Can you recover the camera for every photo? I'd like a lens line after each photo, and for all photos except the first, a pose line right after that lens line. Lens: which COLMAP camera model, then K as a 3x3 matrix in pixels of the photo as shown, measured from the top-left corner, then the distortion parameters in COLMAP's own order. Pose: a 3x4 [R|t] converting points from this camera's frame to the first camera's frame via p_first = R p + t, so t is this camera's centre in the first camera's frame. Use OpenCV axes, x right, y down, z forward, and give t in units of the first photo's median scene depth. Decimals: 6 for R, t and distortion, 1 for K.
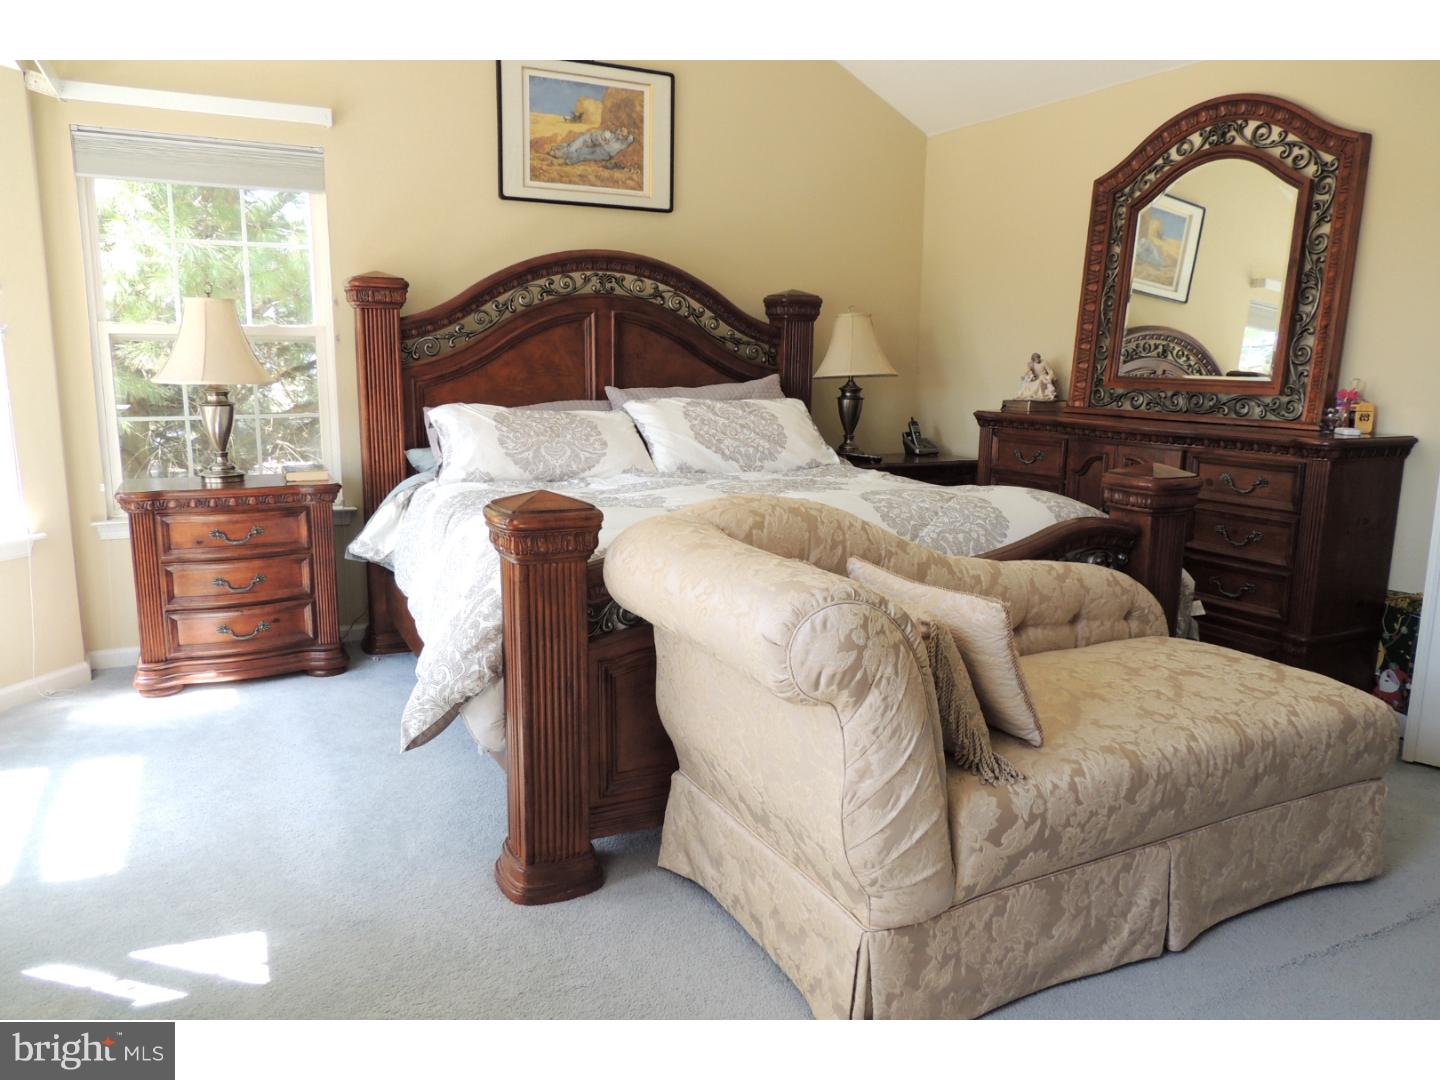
lens RADIAL K [[1027.9, 0, 720.0], [0, 1027.9, 540.0], [0, 0, 1]] dist [-0.010865, -0.001636]
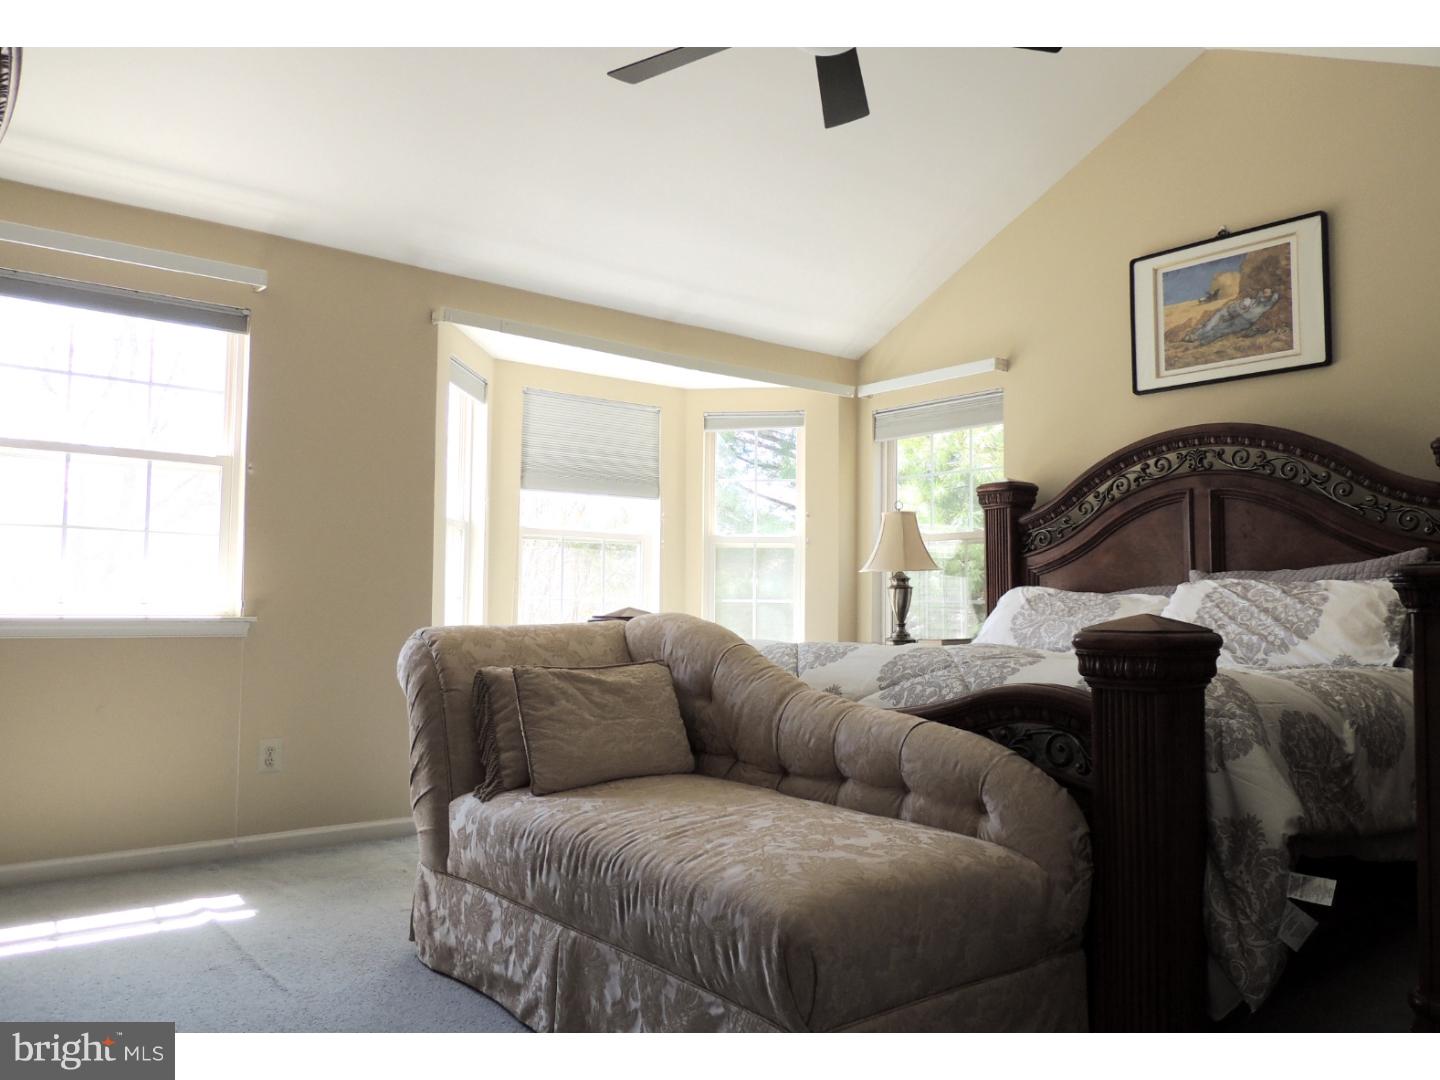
lens RADIAL K [[1027.9, 0, 720.0], [0, 1027.9, 540.0], [0, 0, 1]] dist [-0.010865, -0.001636]
pose [[0.223466, -0.067474, -0.972374, 0.669581], [-0.179179, 0.977757, -0.109026, -0.002054], [0.958101, 0.198593, 0.206405, 0.404885]]
